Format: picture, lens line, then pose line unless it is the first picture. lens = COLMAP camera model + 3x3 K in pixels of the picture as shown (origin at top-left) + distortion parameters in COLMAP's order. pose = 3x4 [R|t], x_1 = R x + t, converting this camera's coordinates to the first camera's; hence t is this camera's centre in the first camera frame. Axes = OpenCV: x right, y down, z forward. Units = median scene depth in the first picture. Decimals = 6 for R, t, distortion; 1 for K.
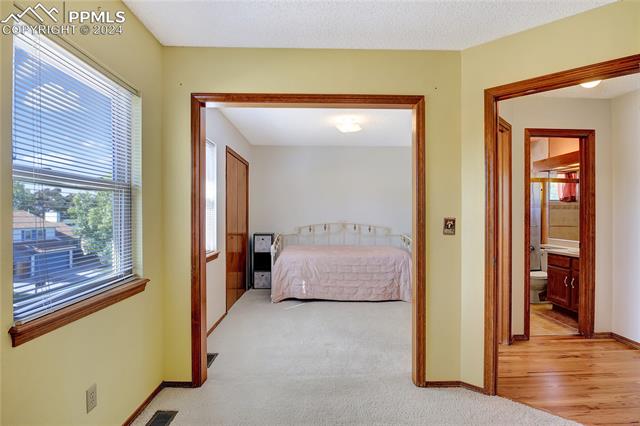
lens RADIAL K [[318.1, 0, 320.3], [0, 318.1, 215.3], [0, 0, 1]] dist [-0.027826, -0.000847]
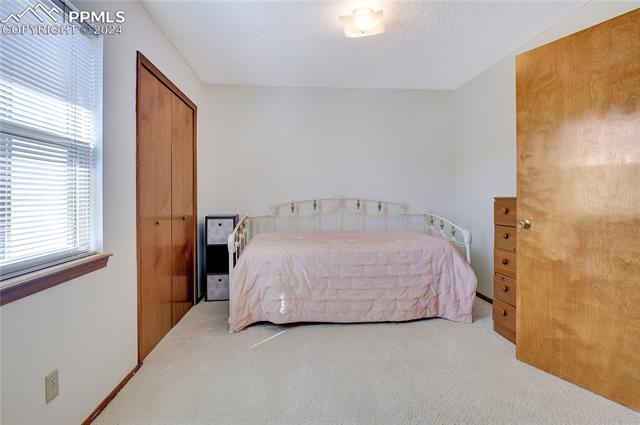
lens RADIAL K [[318.1, 0, 332.3], [0, 318.1, 193.6], [0, 0, 1]] dist [-0.027826, -0.000847]
pose [[0.994415, -0.009130, 0.105145, -0.022982], [0.010274, 0.999894, -0.010336, 0.025377], [-0.105039, 0.011359, 0.994403, 0.388868]]
